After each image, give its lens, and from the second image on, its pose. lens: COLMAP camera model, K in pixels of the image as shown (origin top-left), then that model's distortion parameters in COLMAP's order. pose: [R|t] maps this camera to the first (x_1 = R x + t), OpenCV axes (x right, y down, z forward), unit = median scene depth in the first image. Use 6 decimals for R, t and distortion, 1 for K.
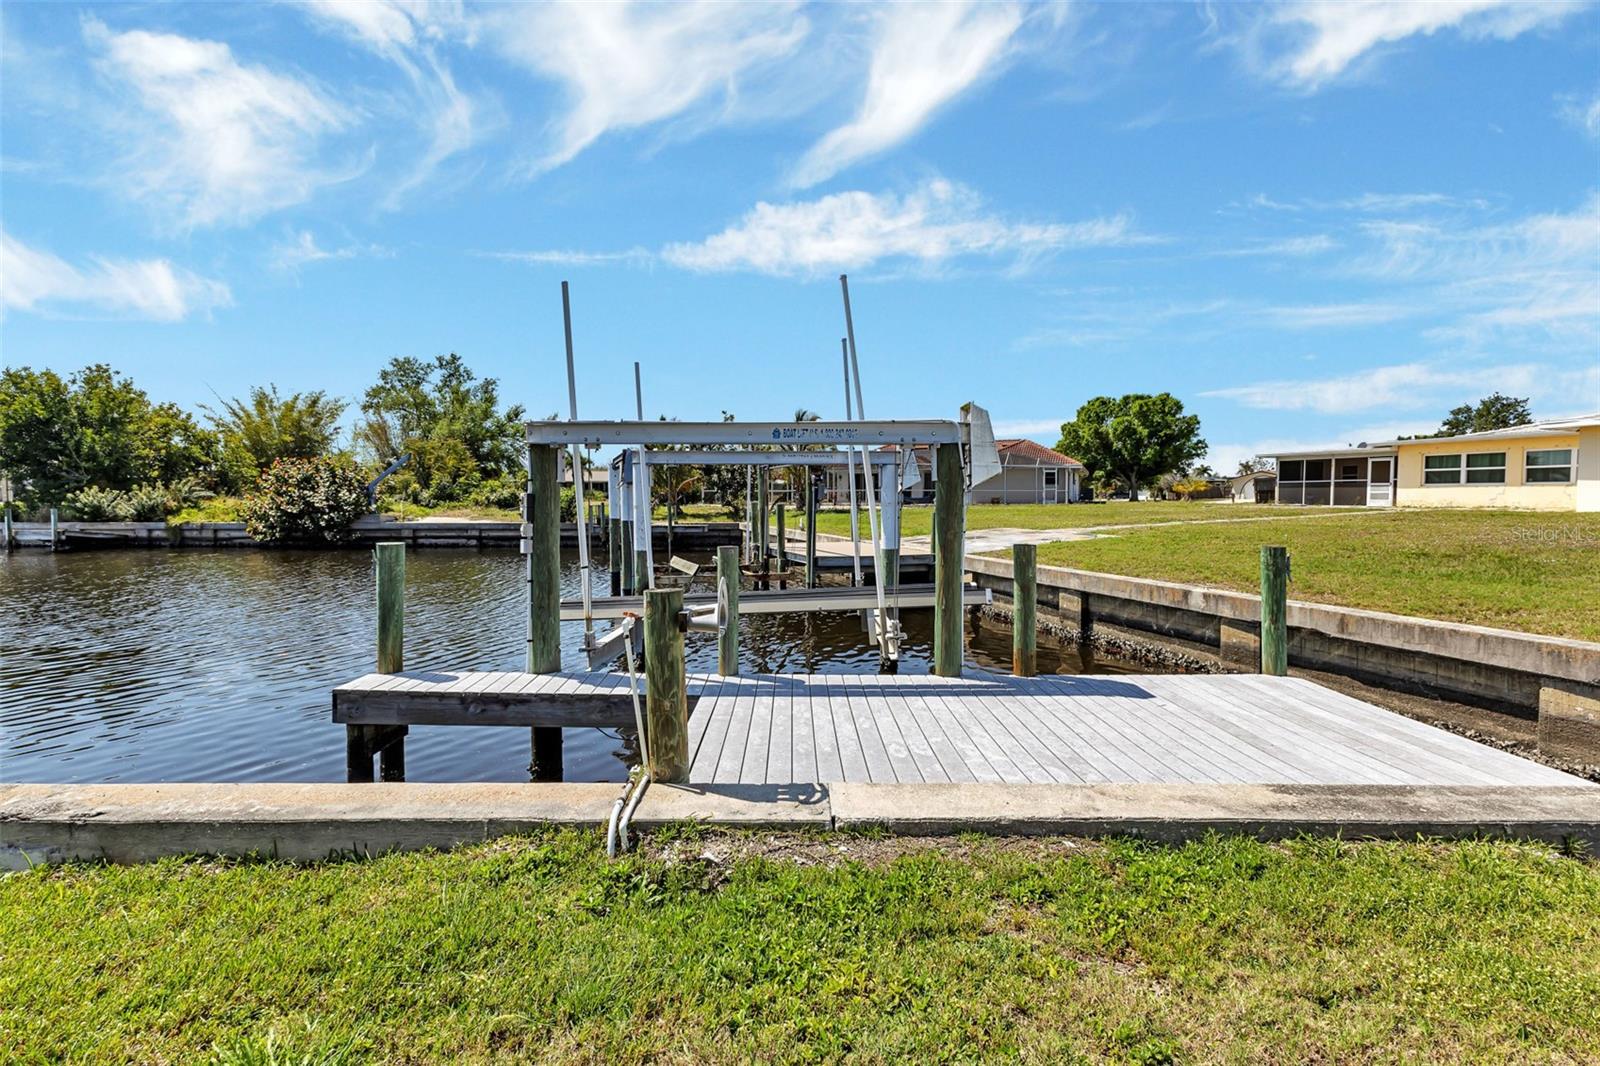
lens RADIAL K [[706.2, 0, 801.6], [0, 706.2, 524.1], [0, 0, 1]] dist [0.007941, -0.000200]
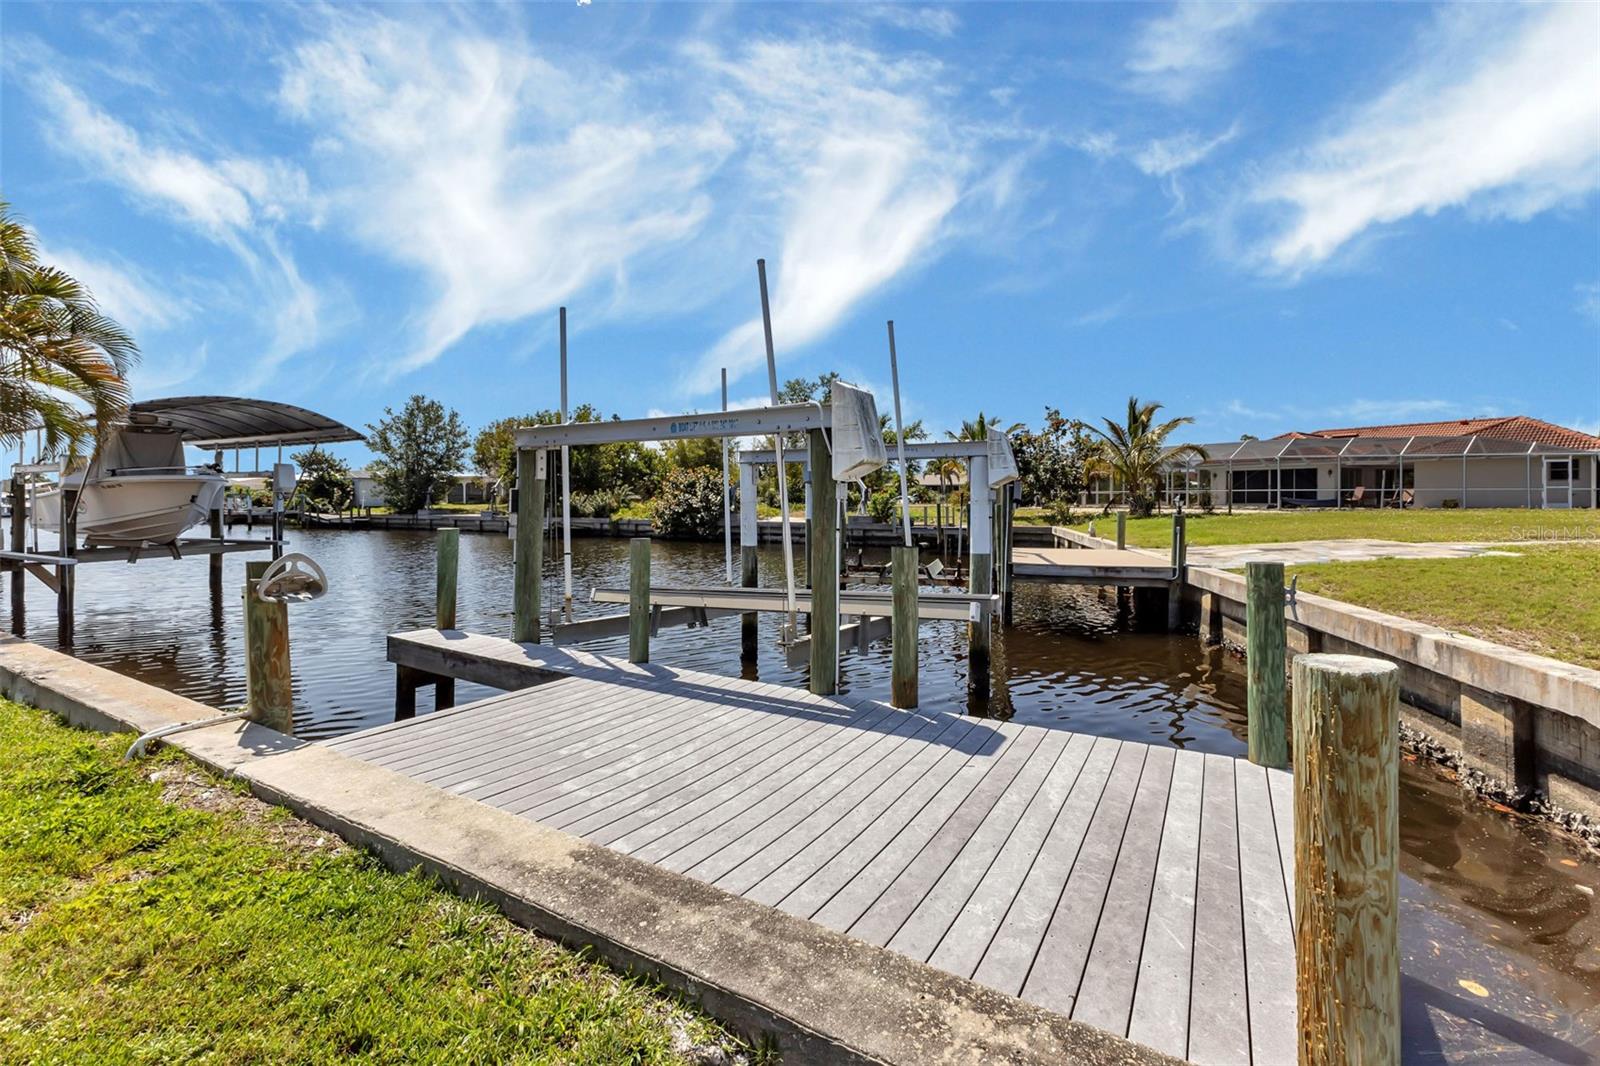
lens RADIAL K [[711.7, 0, 802.4], [0, 711.7, 508.6], [0, 0, 1]] dist [0.010193, -0.000067]
pose [[0.853251, 0.005918, -0.521467, 0.116948], [-0.020121, 0.999565, -0.021579, 0.000873], [0.521112, 0.028905, 0.852999, 0.040767]]
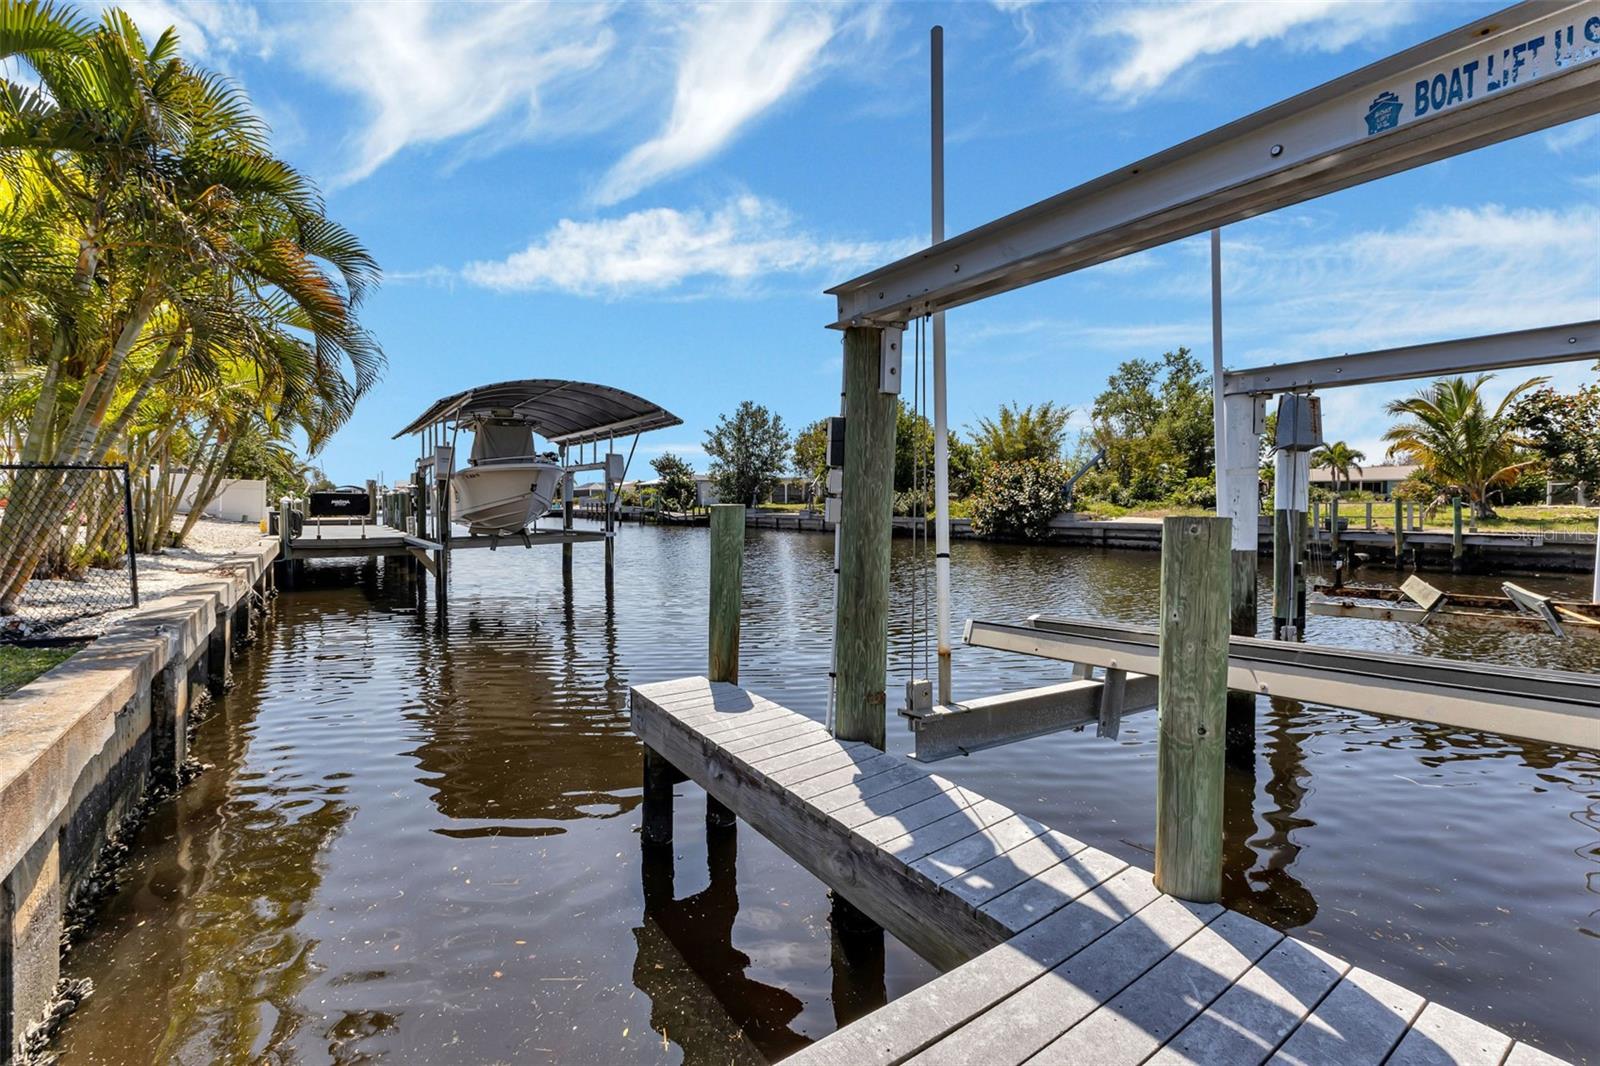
lens RADIAL K [[706.2, 0, 801.6], [0, 706.2, 524.1], [0, 0, 1]] dist [0.007941, -0.000200]
pose [[0.563599, 0.024261, -0.825692, 0.013283], [-0.032217, 0.999454, 0.007376, 0.006927], [0.825420, 0.022444, 0.564072, 0.116734]]
